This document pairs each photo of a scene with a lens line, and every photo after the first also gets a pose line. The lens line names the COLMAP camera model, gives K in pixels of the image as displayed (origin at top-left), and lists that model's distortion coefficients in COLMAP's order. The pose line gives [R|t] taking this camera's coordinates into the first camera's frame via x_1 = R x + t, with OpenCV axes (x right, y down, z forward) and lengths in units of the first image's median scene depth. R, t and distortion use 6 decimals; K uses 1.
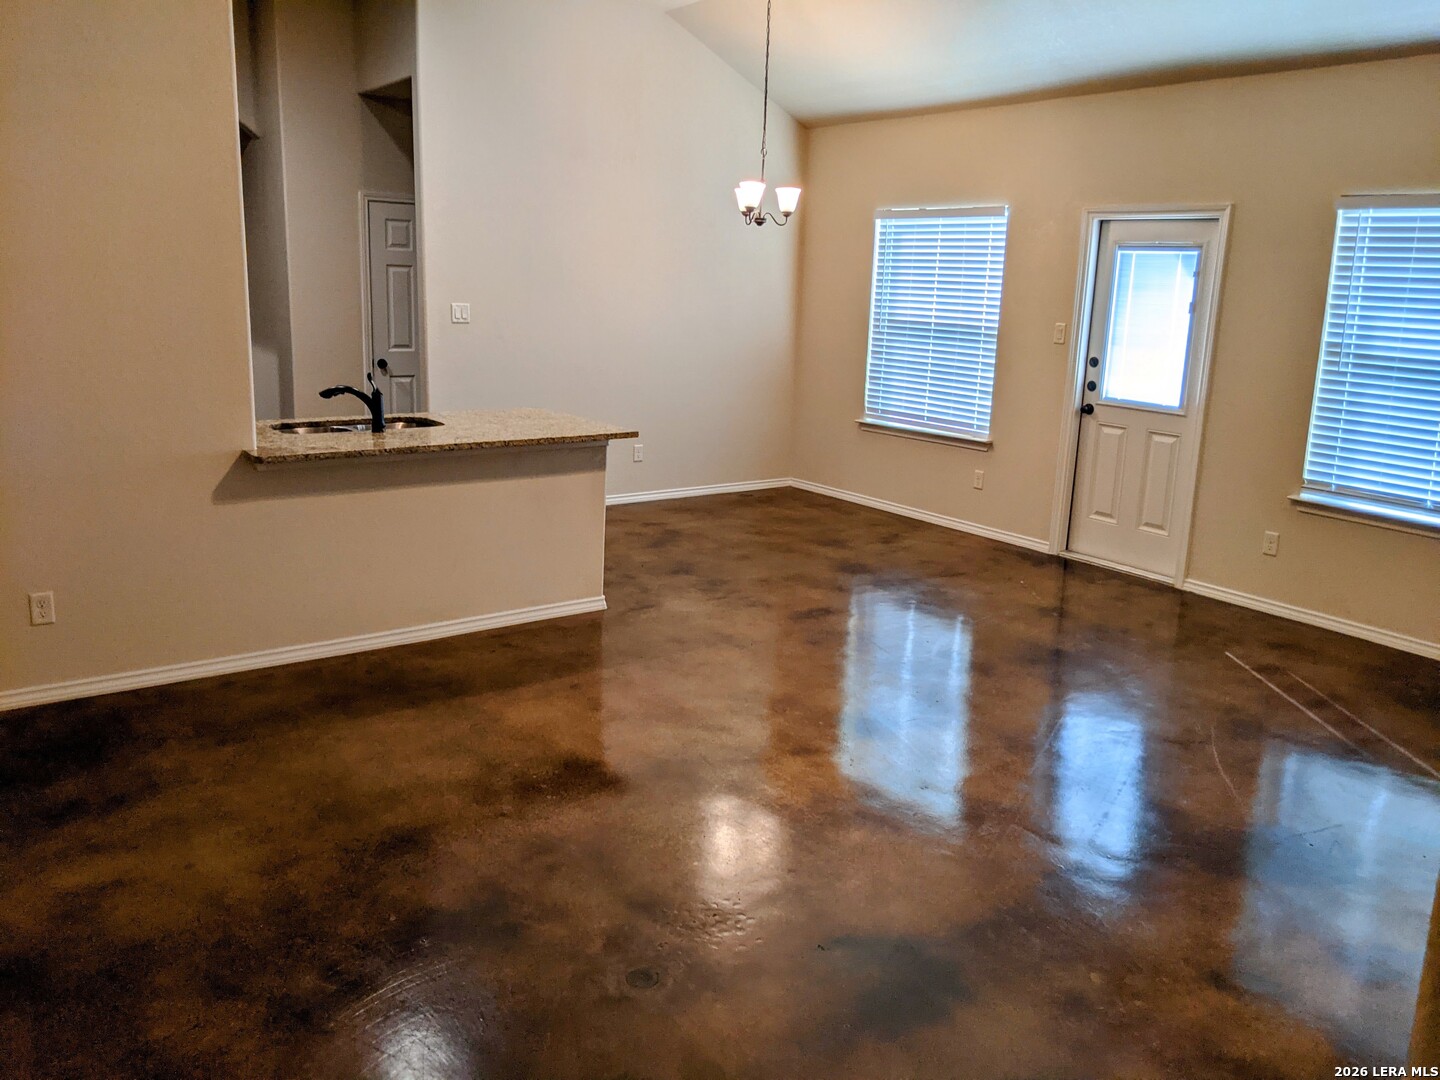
lens RADIAL K [[1120.4, 0, 727.2], [0, 1120.4, 518.4], [0, 0, 1]] dist [0.074008, 0.000487]
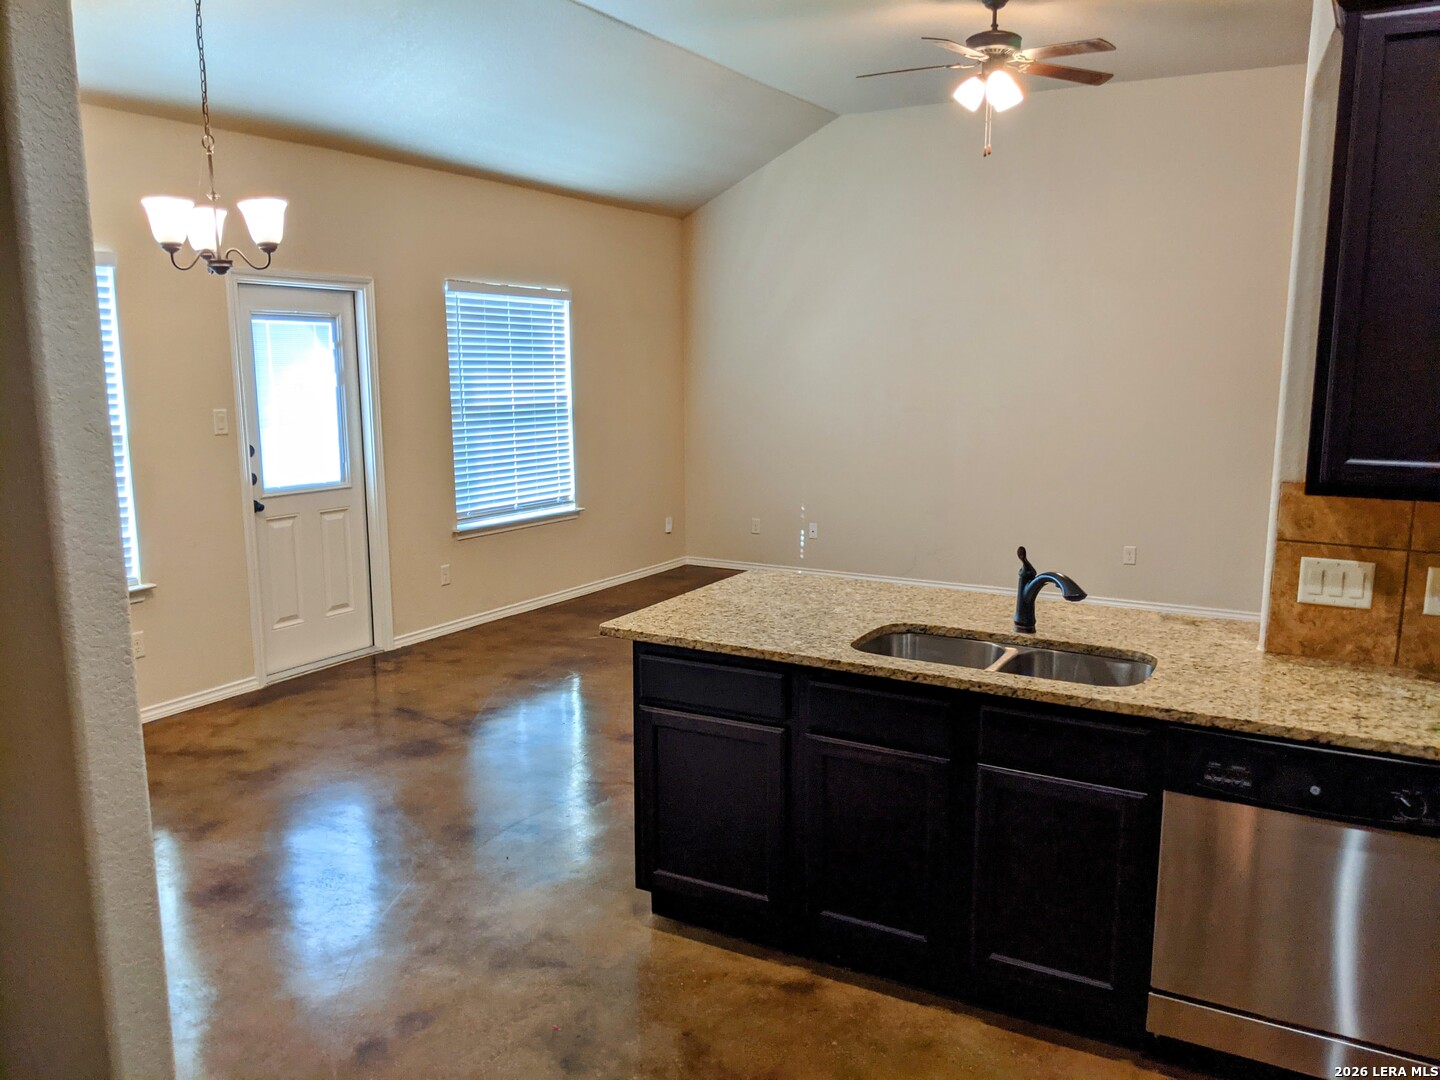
lens RADIAL K [[1159.4, 0, 723.4], [0, 1159.4, 603.7], [0, 0, 1]] dist [0.005549, -0.127313]
pose [[-0.416295, -0.222070, 0.881694, -0.671343], [0.185458, 0.928589, 0.321447, -0.270477], [-0.890115, 0.297334, -0.345382, 1.128724]]
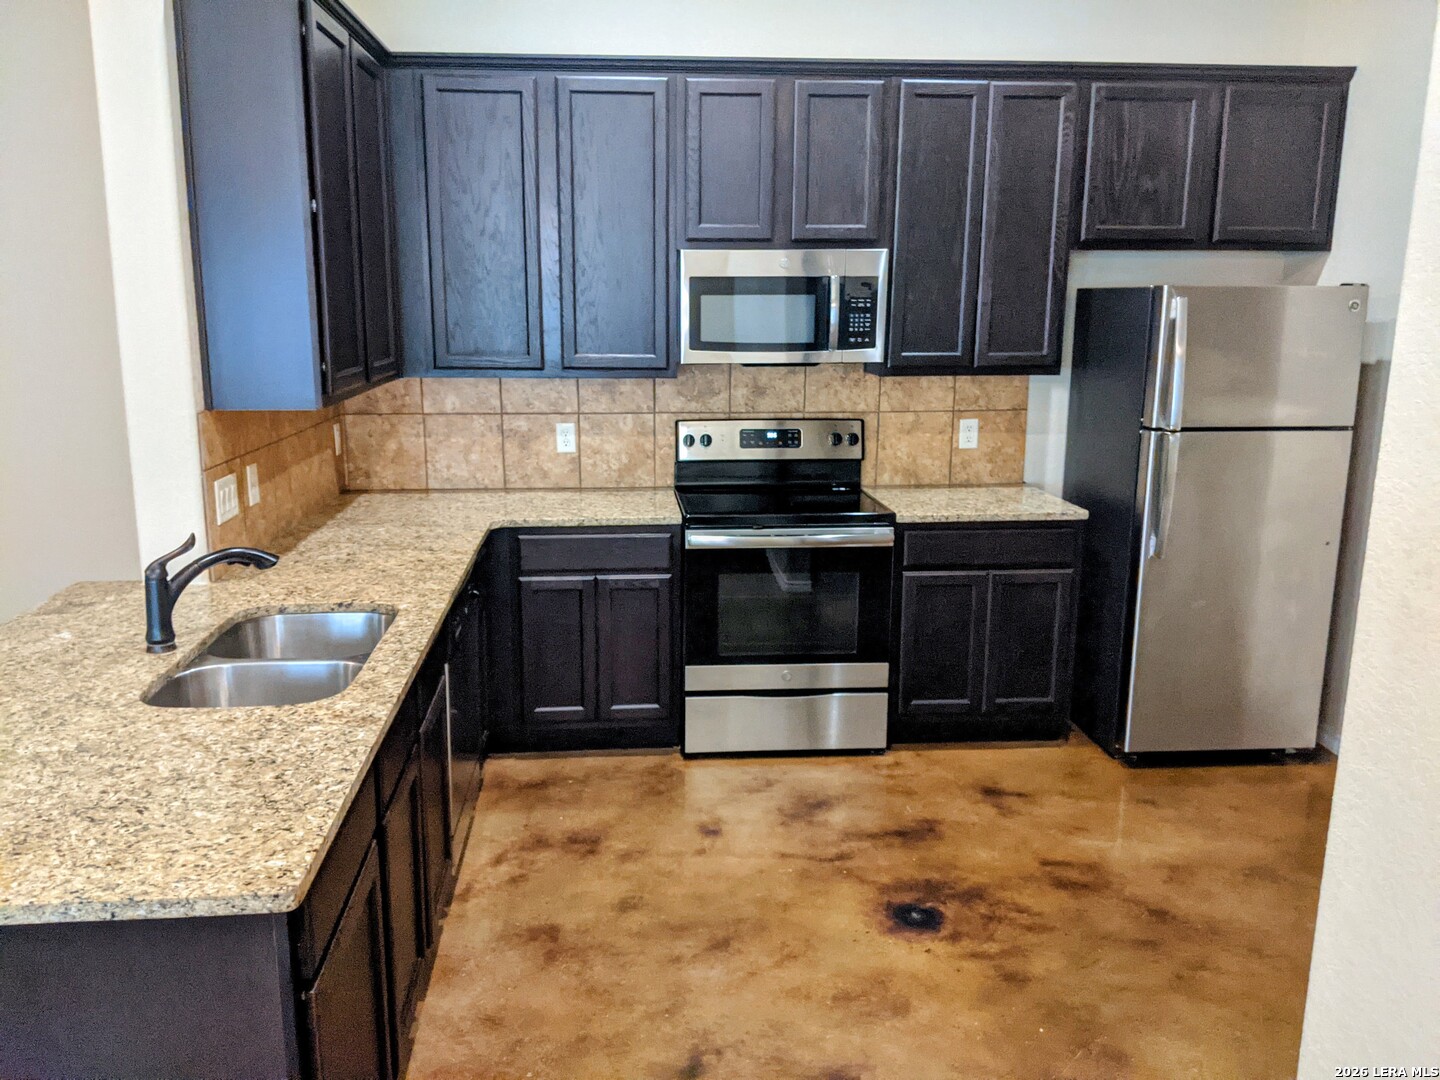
lens RADIAL K [[1147.2, 0, 682.2], [0, 1147.2, 536.4], [0, 0, 1]] dist [0.065584, -0.141064]
pose [[-0.532642, 0.146906, -0.833494, -0.020215], [-0.198476, 0.935675, 0.291752, -0.256734], [0.822739, 0.320828, -0.469222, 1.157194]]
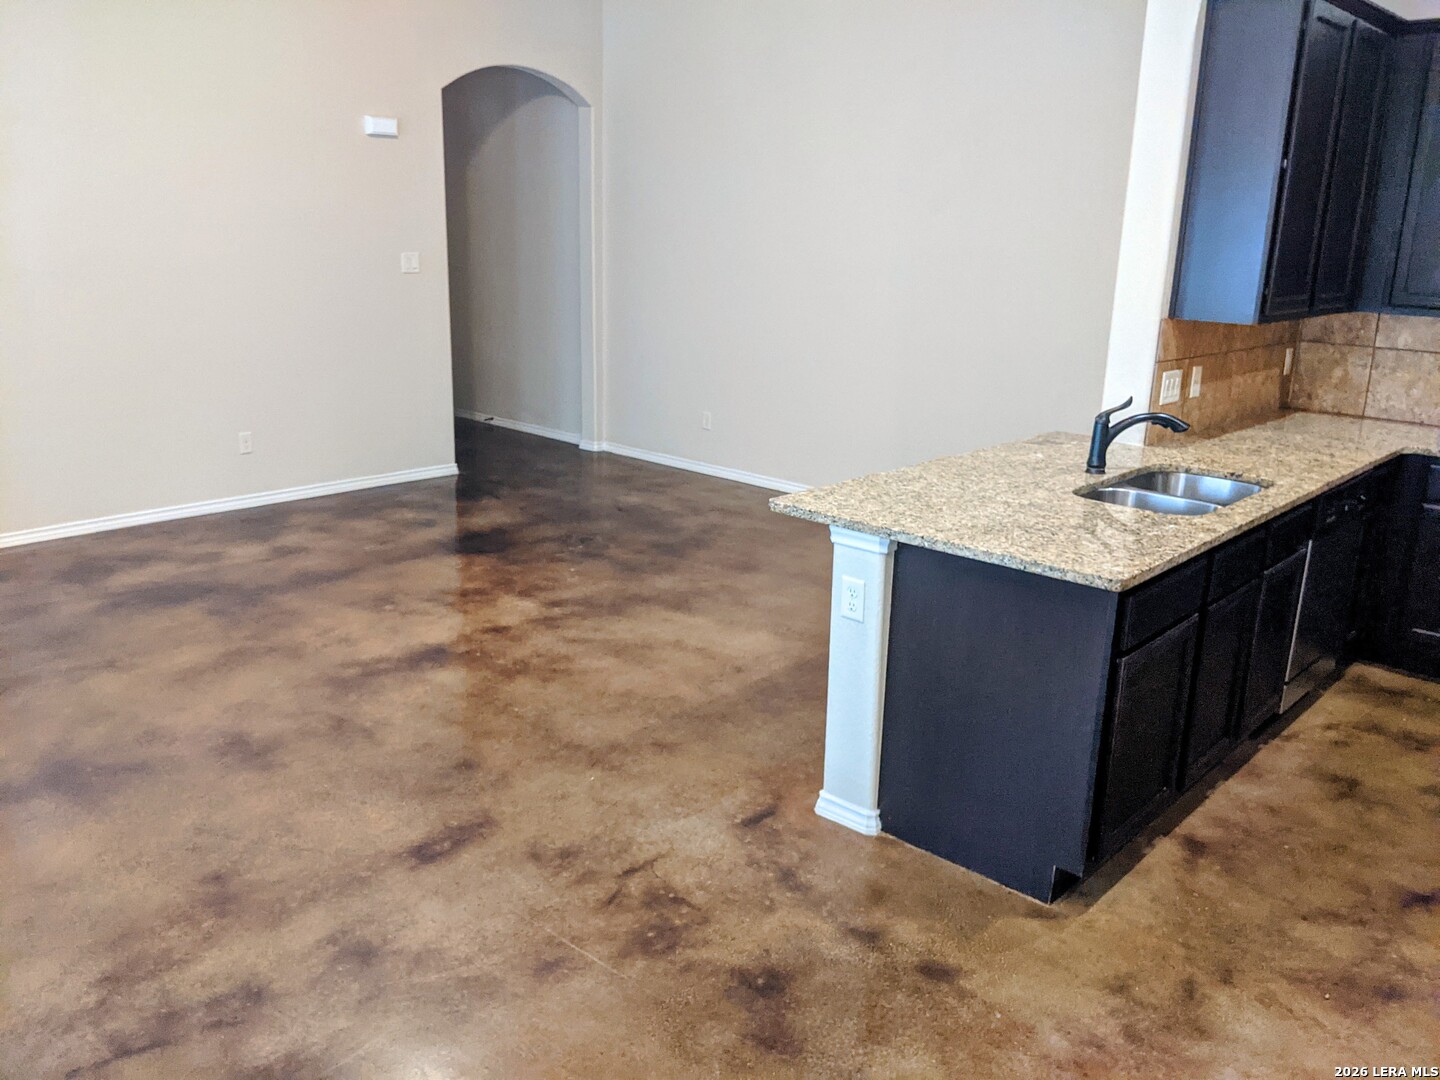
lens RADIAL K [[1145.3, 0, 720.0], [0, 1145.3, 540.0], [0, 0, 1]] dist [0.061161, -0.126189]
pose [[-0.977642, 0.002185, -0.210266, 0.061476], [-0.097167, 0.882091, 0.460949, -0.290983], [0.186481, 0.471074, -0.862157, 1.325724]]
